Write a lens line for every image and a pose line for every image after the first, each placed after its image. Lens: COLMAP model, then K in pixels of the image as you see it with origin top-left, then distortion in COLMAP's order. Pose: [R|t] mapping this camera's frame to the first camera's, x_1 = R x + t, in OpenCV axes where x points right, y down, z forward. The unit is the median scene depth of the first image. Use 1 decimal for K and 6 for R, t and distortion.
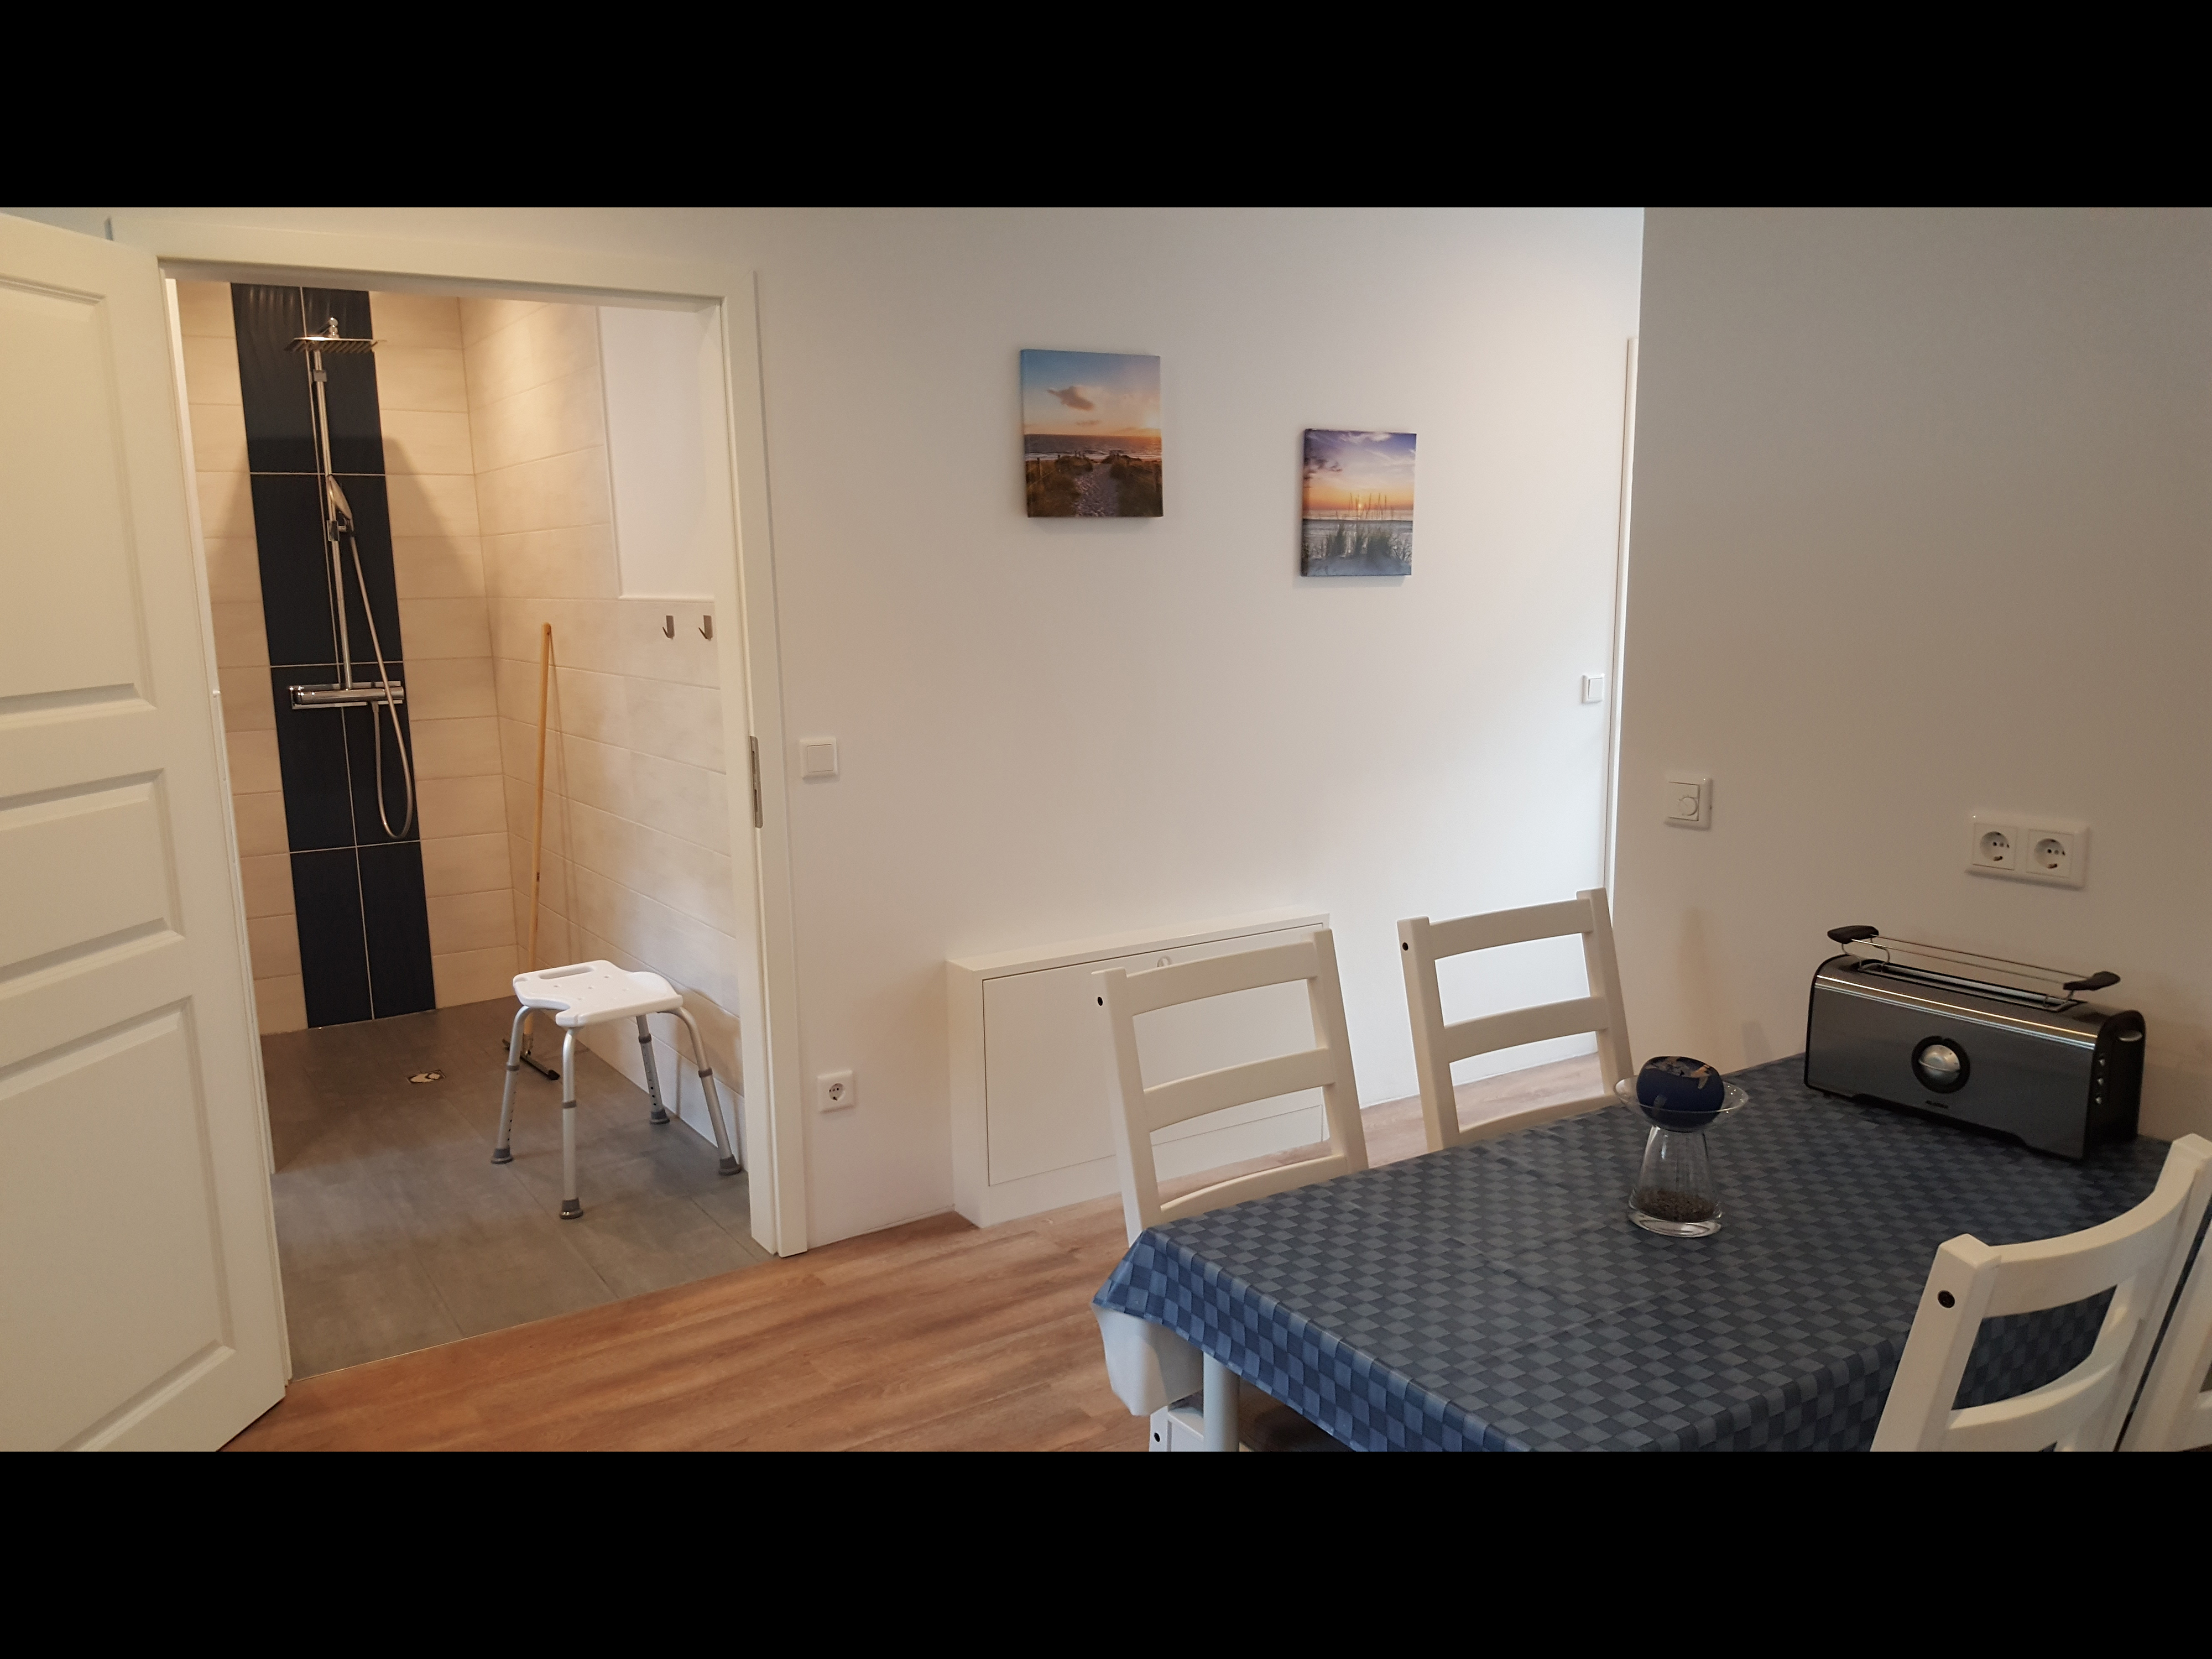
lens RADIAL K [[1633.5, 0, 1098.1], [0, 1633.5, 840.1], [0, 0, 1]] dist [0.115229, -0.165348]
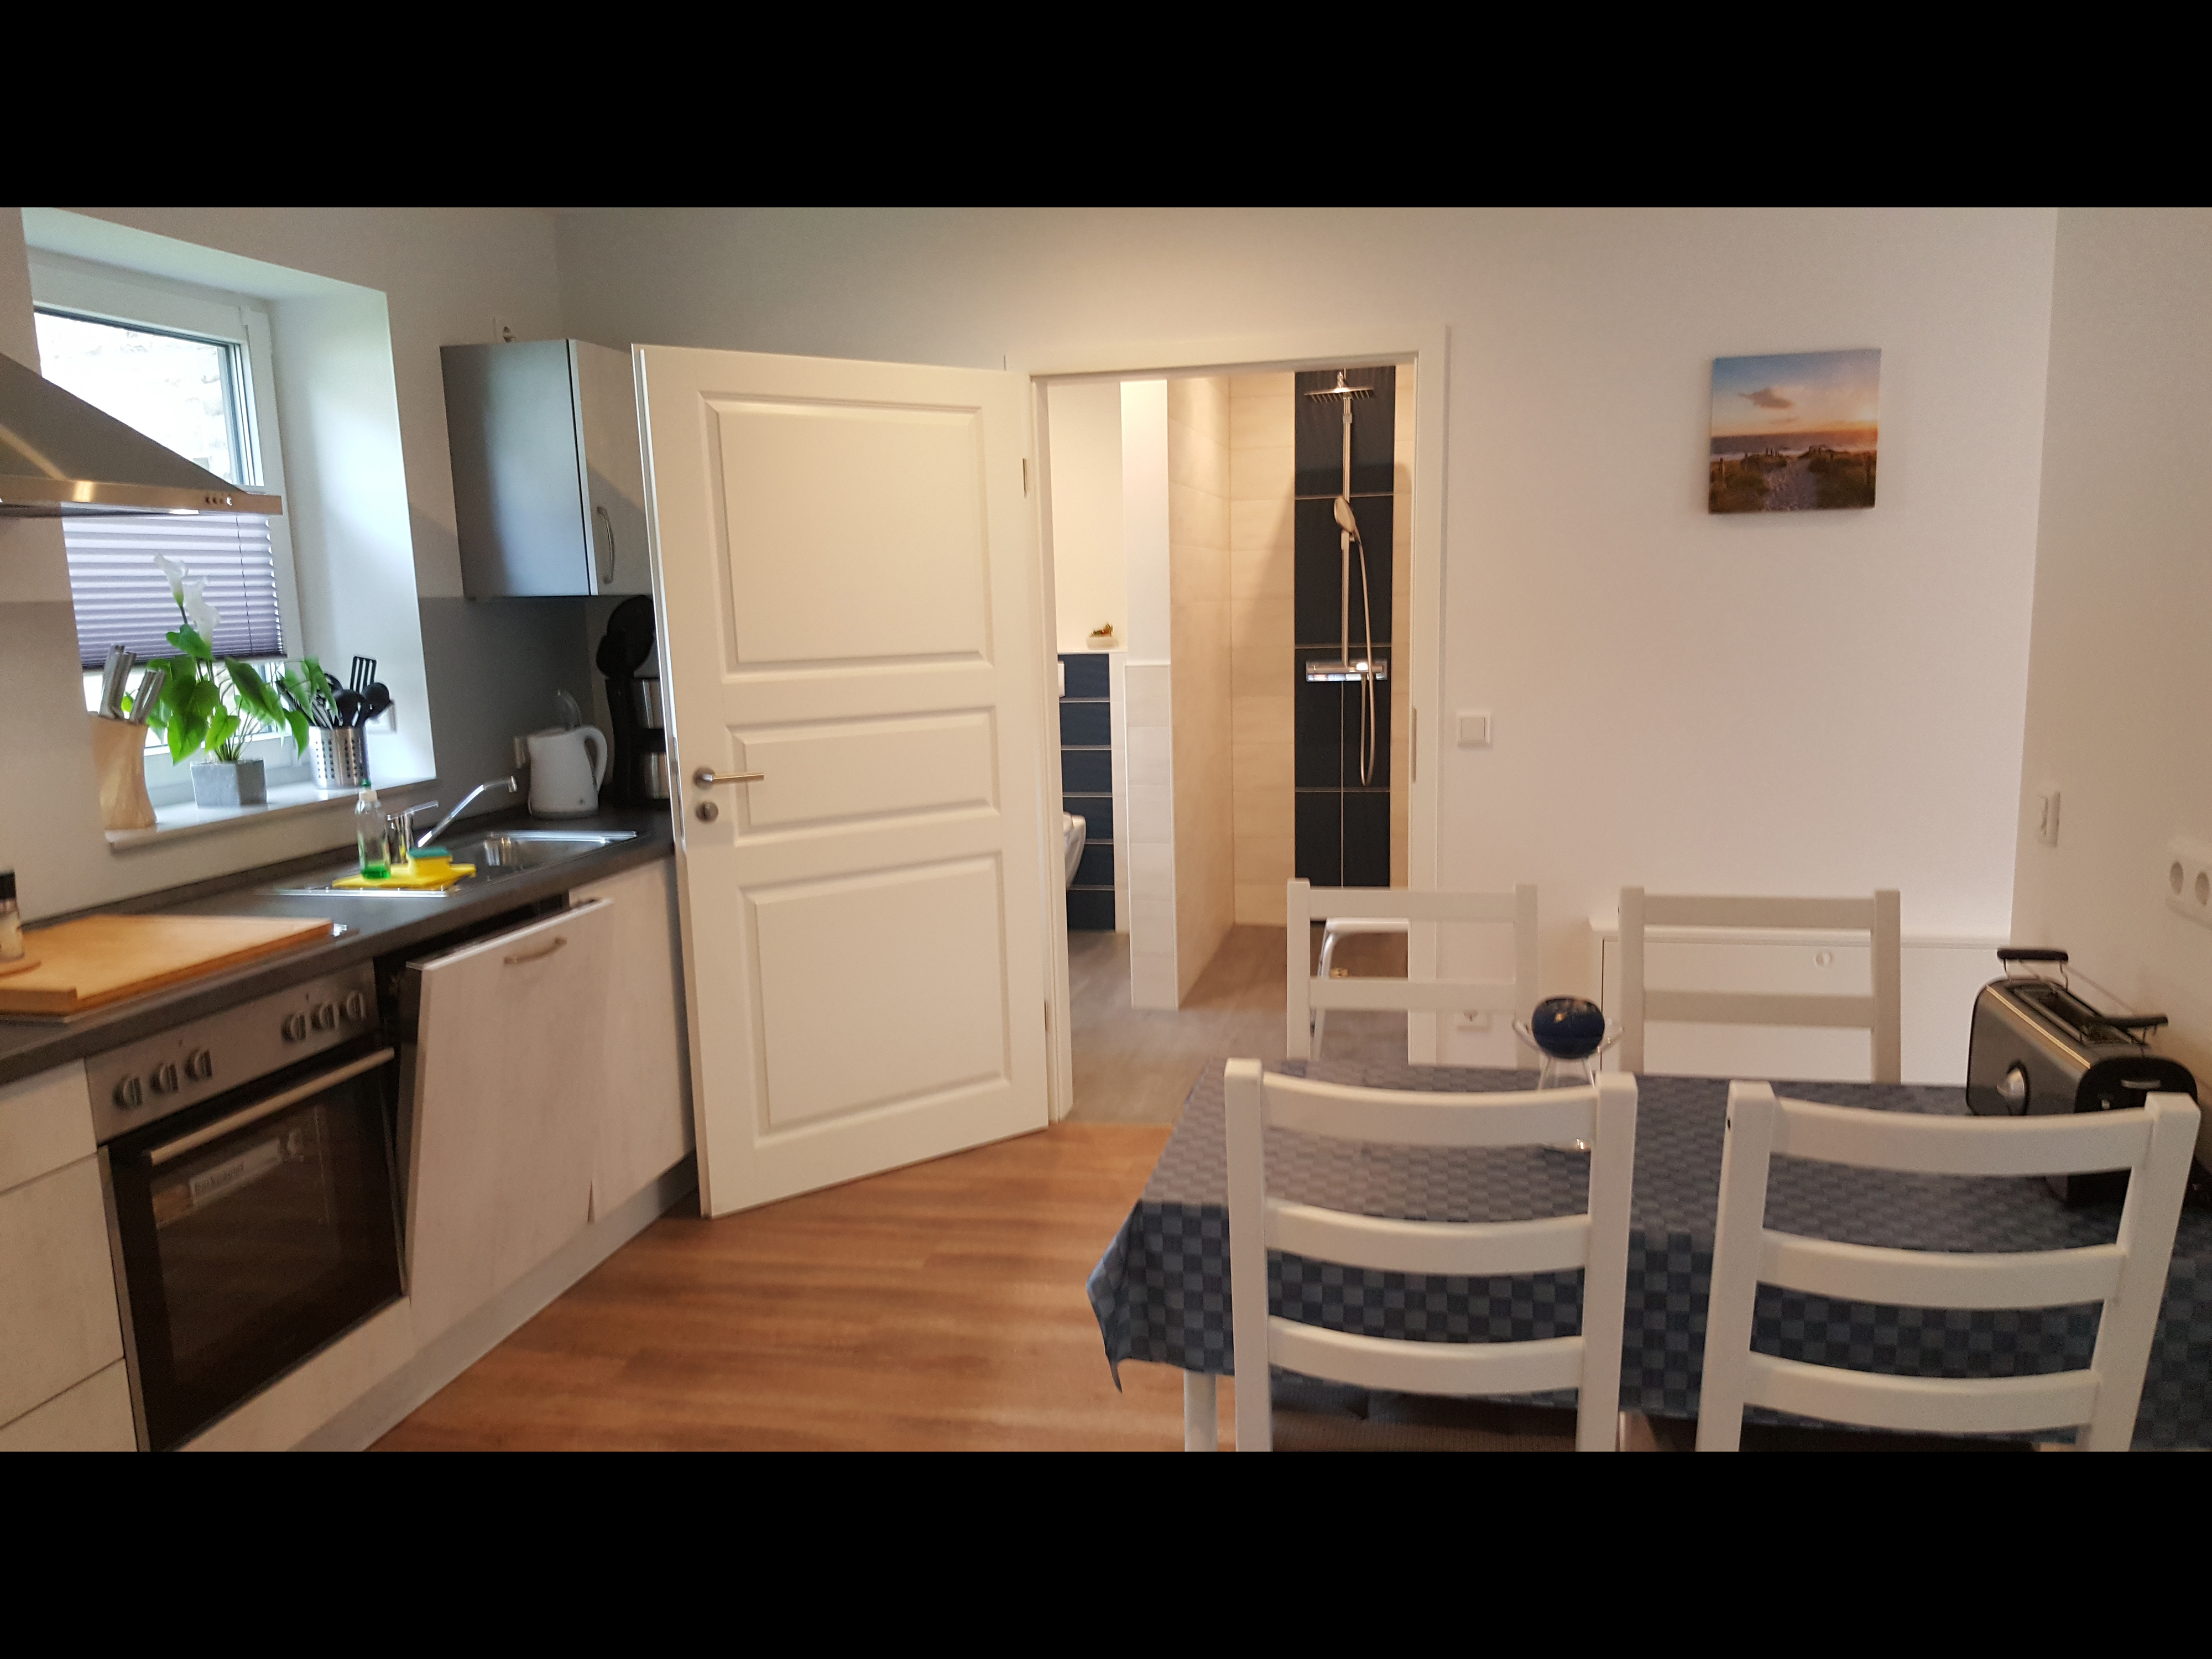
lens RADIAL K [[1633.5, 0, 1121.6], [0, 1633.5, 827.4], [0, 0, 1]] dist [0.115229, -0.165348]
pose [[0.716865, 0.100456, -0.689937, 0.434109], [-0.100169, 0.994139, 0.040670, -0.001553], [0.689979, 0.039956, 0.722726, -0.027068]]
